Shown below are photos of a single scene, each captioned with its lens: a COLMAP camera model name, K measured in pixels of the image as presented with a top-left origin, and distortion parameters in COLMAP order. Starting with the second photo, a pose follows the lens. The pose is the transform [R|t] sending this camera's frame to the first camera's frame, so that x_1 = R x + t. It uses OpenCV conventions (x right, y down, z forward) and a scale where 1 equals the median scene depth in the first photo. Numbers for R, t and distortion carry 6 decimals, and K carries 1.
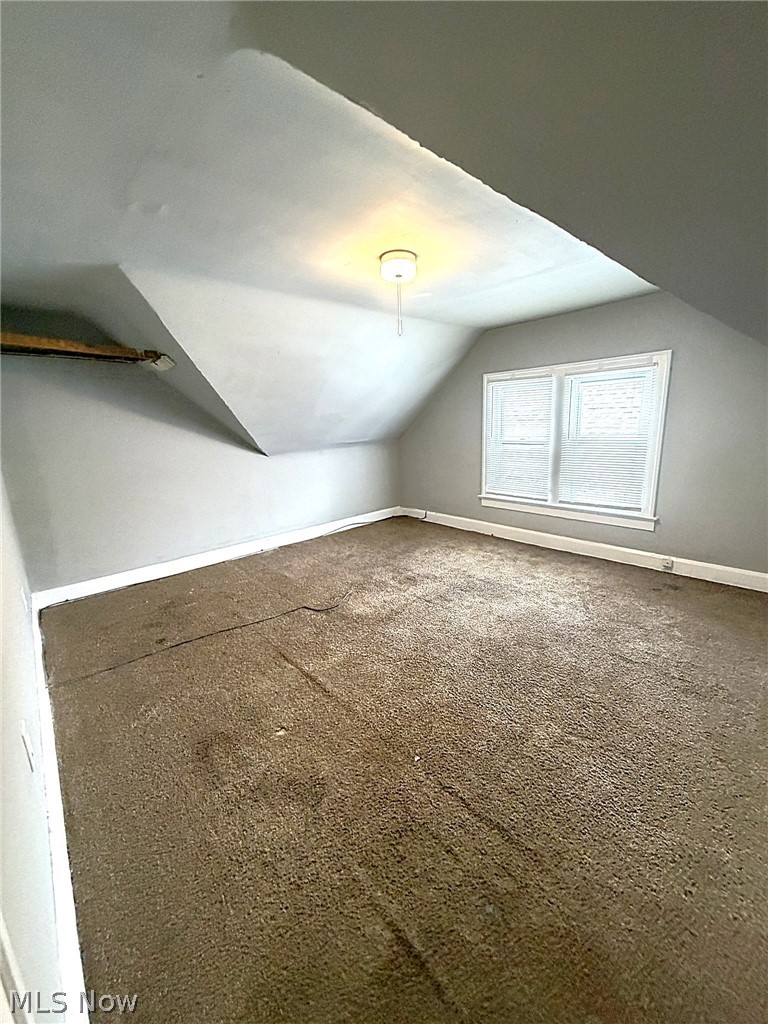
lens RADIAL K [[403.2, 0, 385.3], [0, 403.2, 511.1], [0, 0, 1]] dist [0.004237, 0.000402]
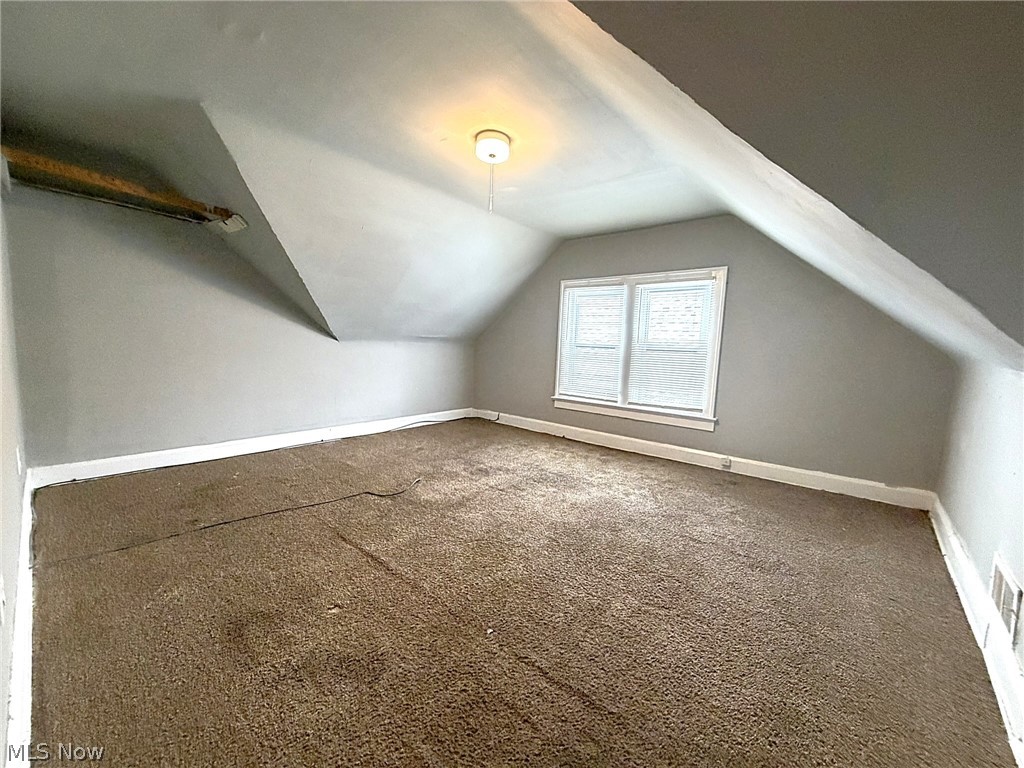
lens RADIAL K [[403.2, 0, 511.8], [0, 403.2, 384.8], [0, 0, 1]] dist [0.004237, 0.000402]
pose [[0.988575, 0.061973, 0.137404, -0.020251], [-0.046357, 0.992390, -0.114071, 0.101647], [-0.143428, 0.106398, 0.983925, 0.023651]]
